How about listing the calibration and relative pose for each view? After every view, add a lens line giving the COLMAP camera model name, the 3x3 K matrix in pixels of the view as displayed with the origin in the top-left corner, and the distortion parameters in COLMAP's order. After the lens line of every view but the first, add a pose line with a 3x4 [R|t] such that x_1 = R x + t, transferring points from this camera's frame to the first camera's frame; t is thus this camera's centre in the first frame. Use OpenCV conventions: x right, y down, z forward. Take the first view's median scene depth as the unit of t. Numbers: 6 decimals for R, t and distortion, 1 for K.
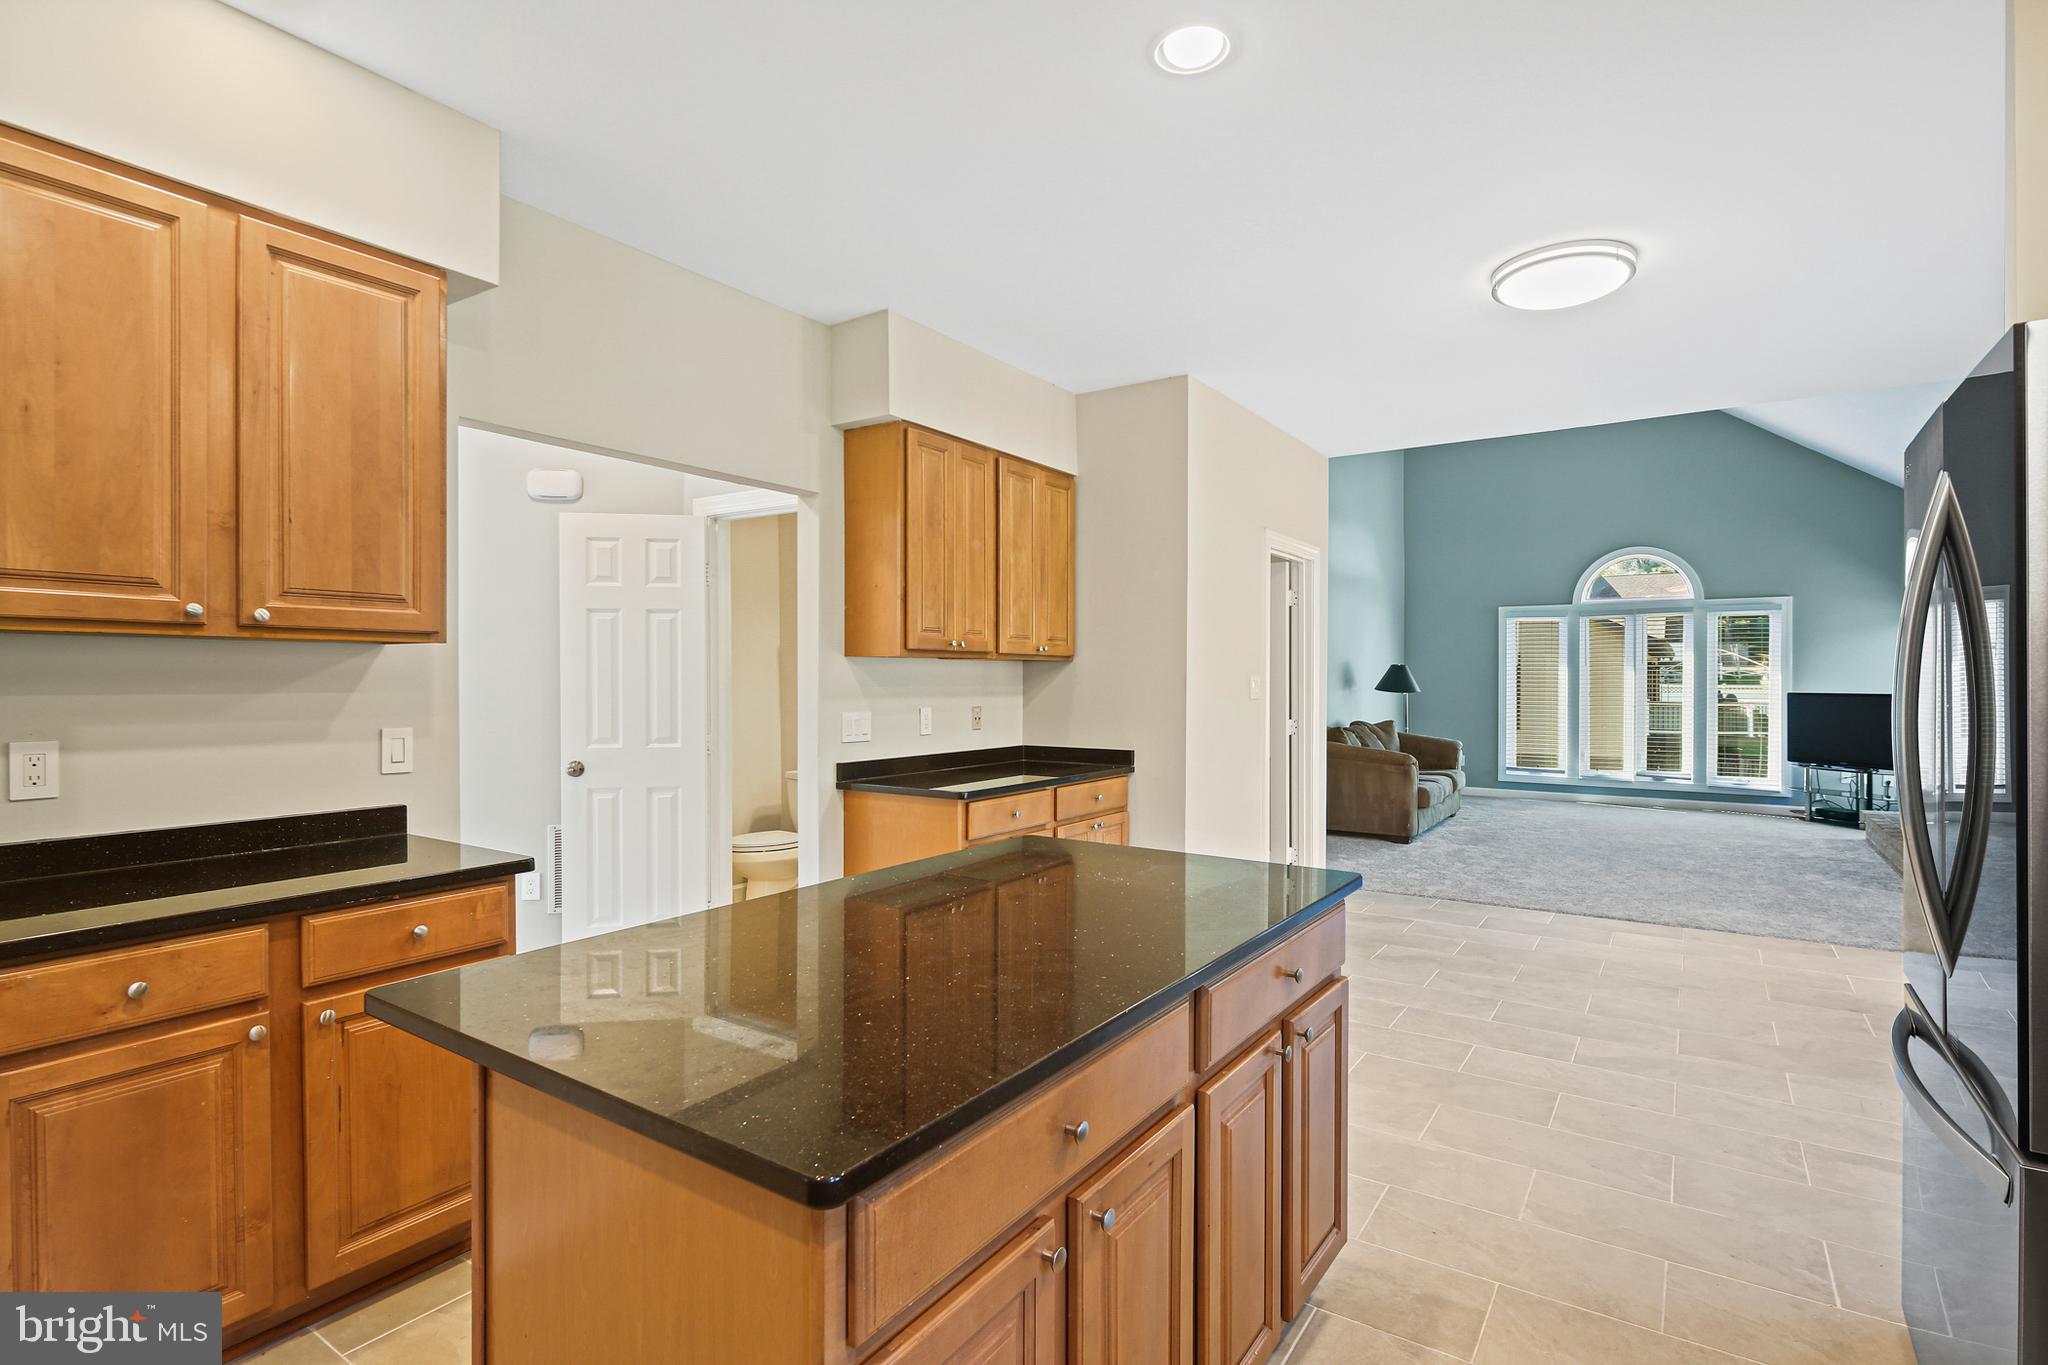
lens RADIAL K [[977.8, 0, 1024.0], [0, 977.8, 682.5], [0, 0, 1]] dist [0.014808, -0.000056]
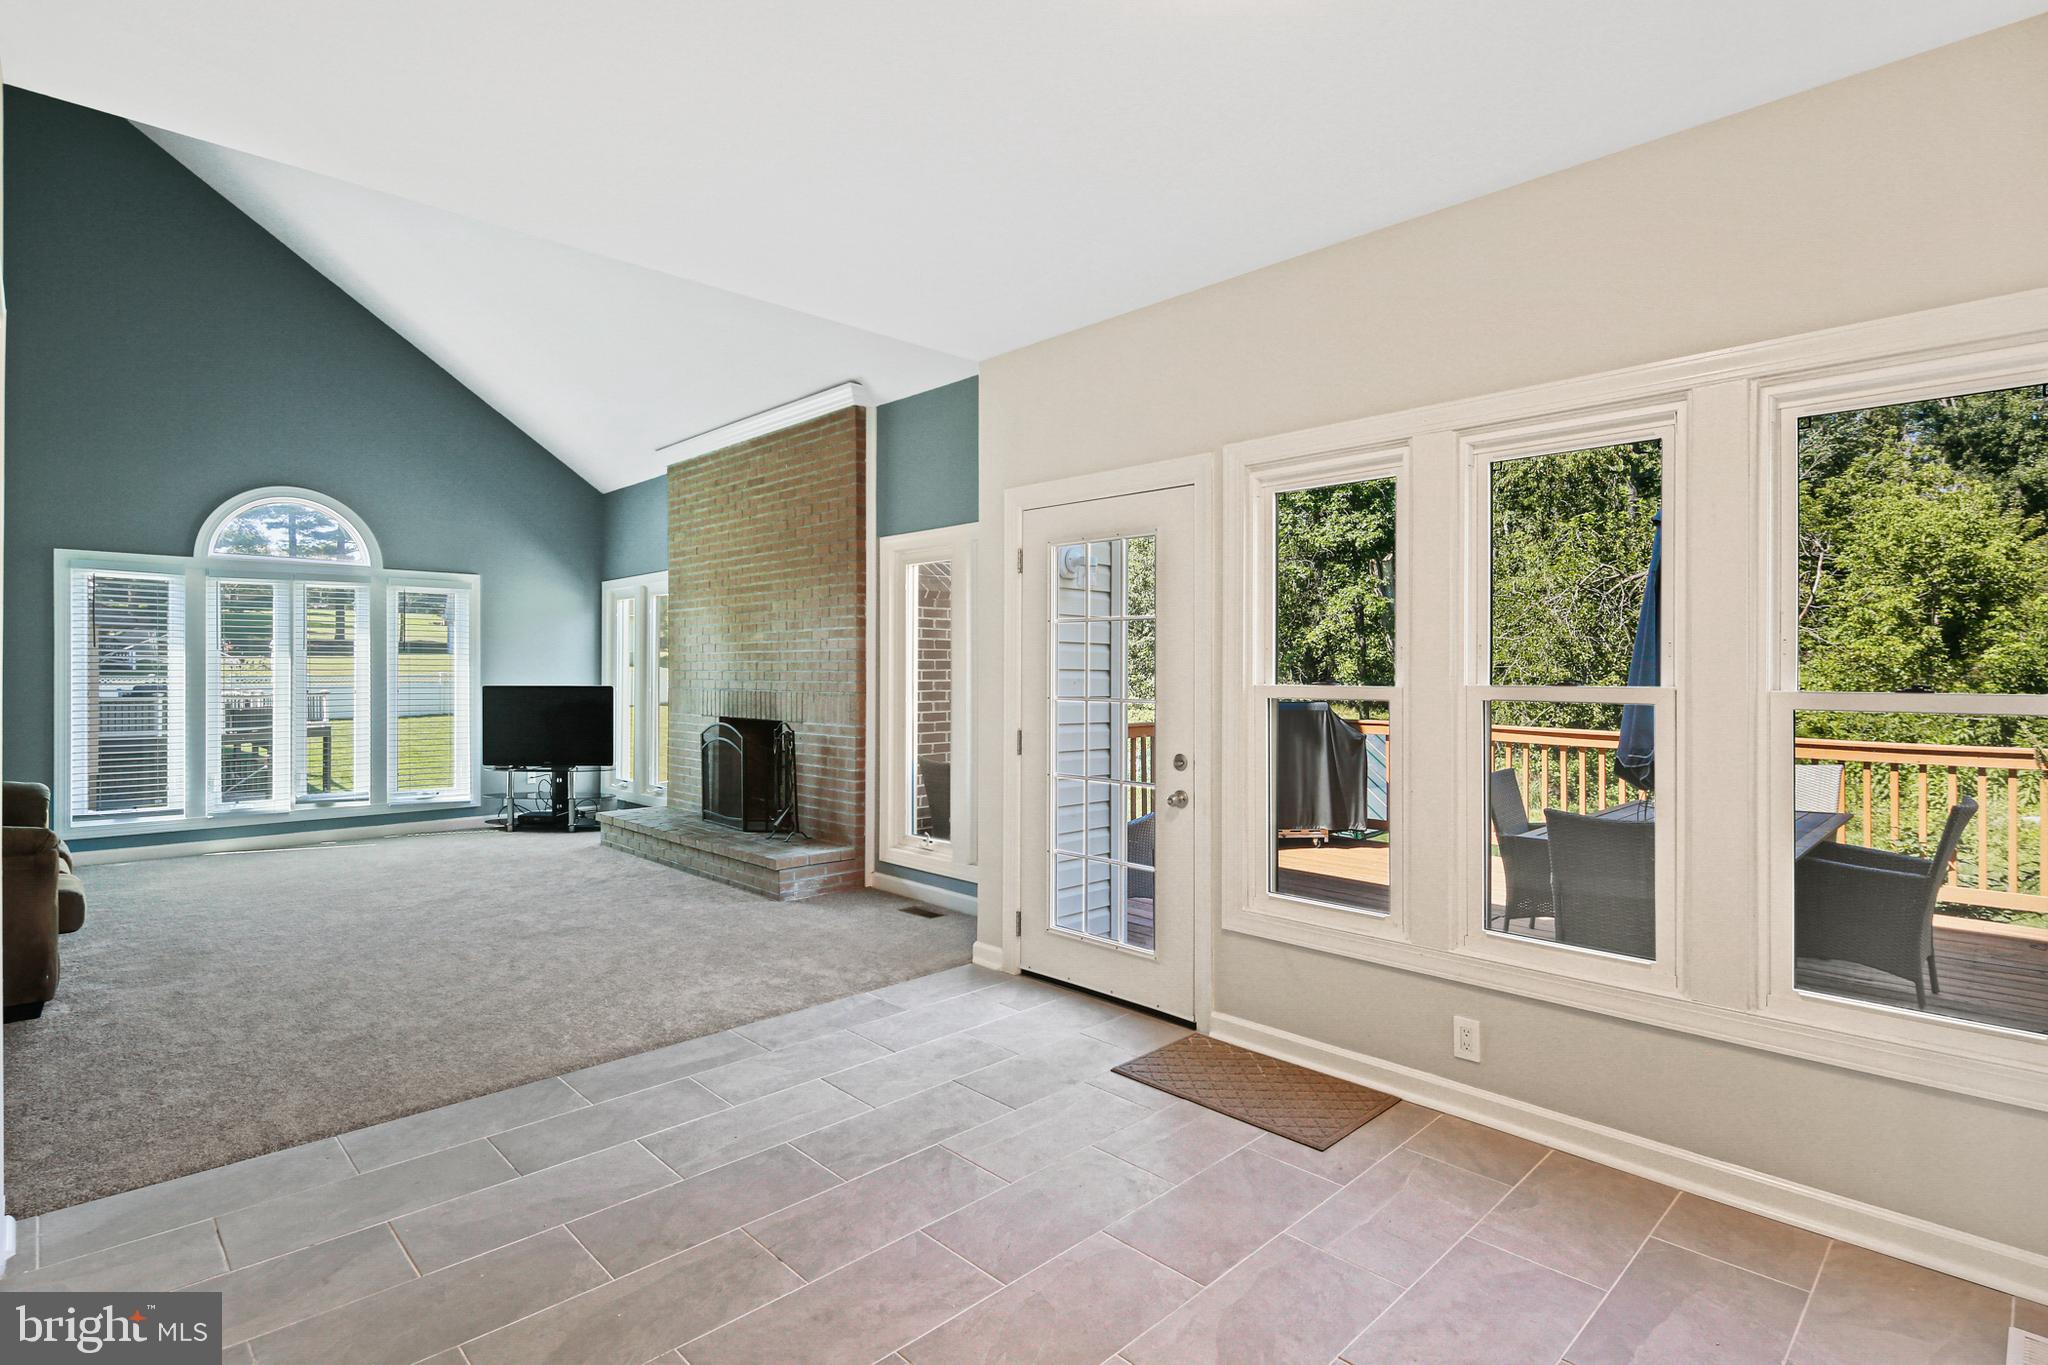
lens RADIAL K [[999.9, 0, 1011.7], [0, 999.9, 667.8], [0, 0, 1]] dist [0.000201, -0.001032]
pose [[0.203686, 0.001993, 0.979034, 0.010059], [0.001584, 0.999996, -0.002365, -0.002753], [-0.979035, 0.002033, 0.203682, 0.354287]]
